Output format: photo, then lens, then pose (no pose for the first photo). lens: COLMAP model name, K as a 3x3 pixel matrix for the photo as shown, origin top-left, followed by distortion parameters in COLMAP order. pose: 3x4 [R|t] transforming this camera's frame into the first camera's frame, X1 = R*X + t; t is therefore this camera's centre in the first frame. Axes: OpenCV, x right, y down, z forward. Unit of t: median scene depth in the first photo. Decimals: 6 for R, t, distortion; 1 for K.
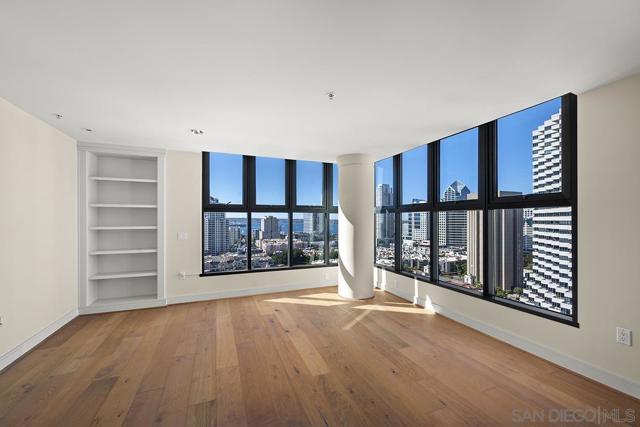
lens RADIAL K [[257.3, 0, 319.9], [0, 257.3, 219.0], [0, 0, 1]] dist [0.000022, -0.000112]
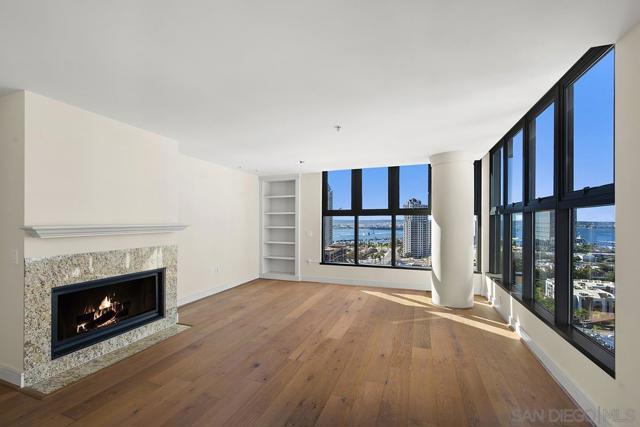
lens RADIAL K [[267.2, 0, 318.8], [0, 267.2, 218.1], [0, 0, 1]] dist [0.003213, 0.000051]
pose [[0.737694, -0.009265, -0.675072, 0.507490], [0.000997, 0.999920, -0.012634, -0.000395], [0.675135, 0.008647, 0.737643, -0.041302]]
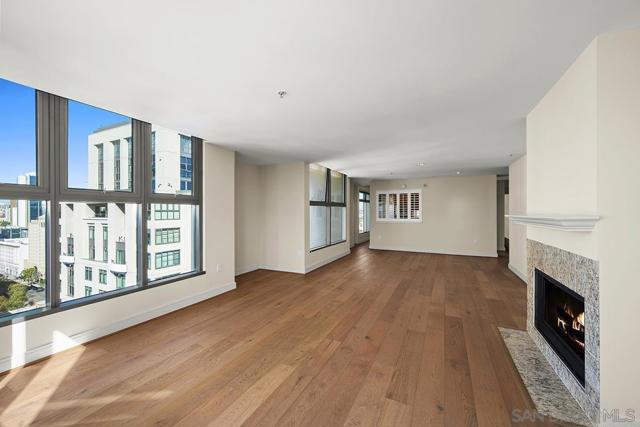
lens RADIAL K [[257.3, 0, 319.1], [0, 257.3, 212.1], [0, 0, 1]] dist [0.000022, -0.000112]
pose [[-0.669494, 0.001054, 0.742816, -0.468422], [0.002793, 0.999995, 0.001099, -0.001128], [-0.742812, 0.002810, -0.669494, 0.897927]]
